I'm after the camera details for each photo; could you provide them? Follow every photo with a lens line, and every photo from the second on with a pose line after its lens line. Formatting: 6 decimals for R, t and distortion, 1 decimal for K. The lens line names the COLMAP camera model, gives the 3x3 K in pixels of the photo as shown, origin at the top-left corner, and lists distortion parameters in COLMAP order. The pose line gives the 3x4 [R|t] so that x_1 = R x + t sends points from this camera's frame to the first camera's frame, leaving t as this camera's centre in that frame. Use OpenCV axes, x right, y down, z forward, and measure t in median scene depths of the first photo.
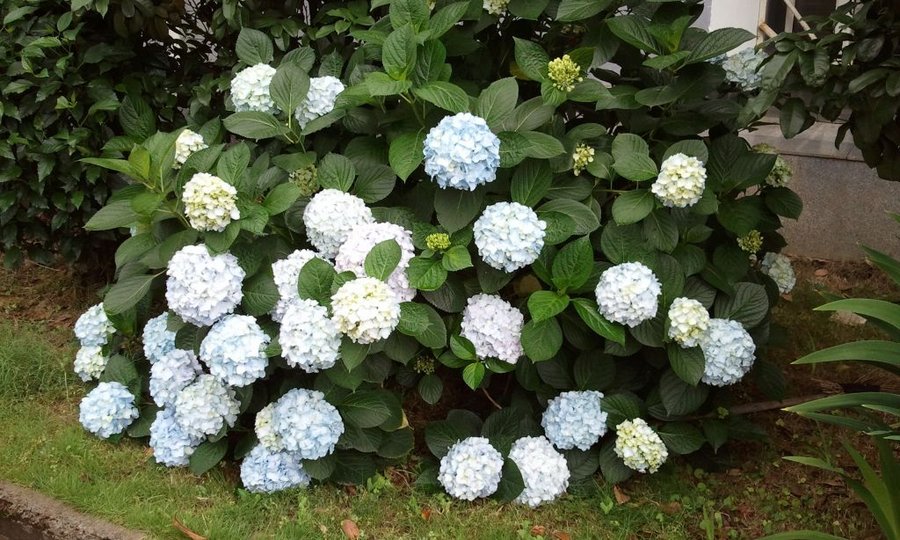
lens RADIAL K [[985.2, 0, 450.0], [0, 985.2, 270.0], [0, 0, 1]] dist [0.006878, -0.134714]
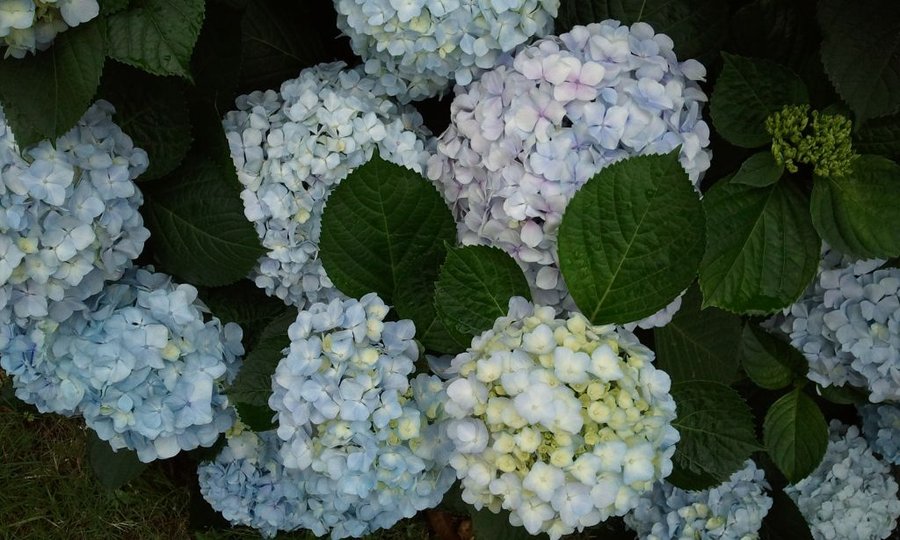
lens RADIAL K [[984.1, 0, 451.2], [0, 984.1, 309.1], [0, 0, 1]] dist [-0.015415, 0.008769]
pose [[0.998861, 0.035887, 0.031454, -0.125713], [-0.047511, 0.809547, 0.585130, -0.153662], [-0.004465, -0.585958, 0.810329, 0.758542]]
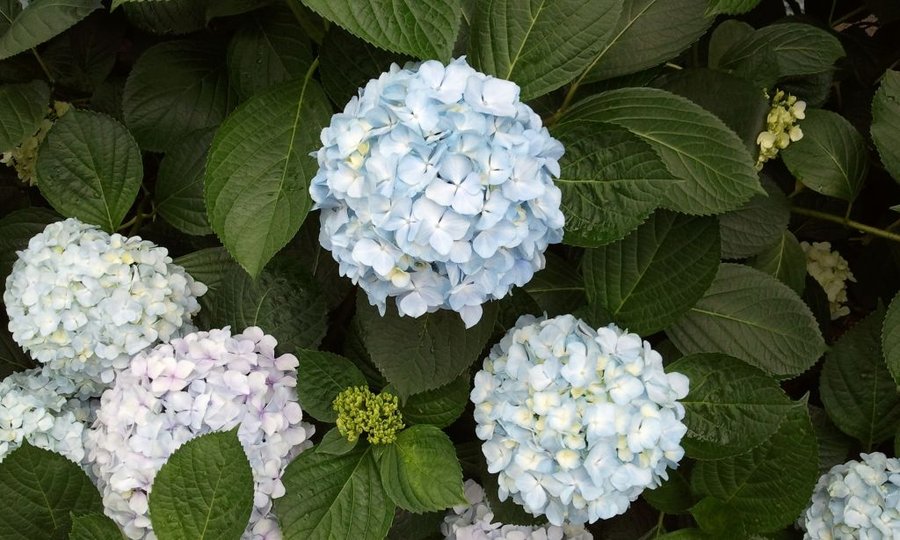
lens RADIAL K [[985.2, 0, 450.0], [0, 985.2, 270.0], [0, 0, 1]] dist [0.006878, -0.134714]
pose [[0.999768, -0.000306, 0.021536, 0.009130], [-0.005942, 0.957170, 0.289466, -0.182151], [-0.020702, -0.289527, 0.956946, 0.696844]]
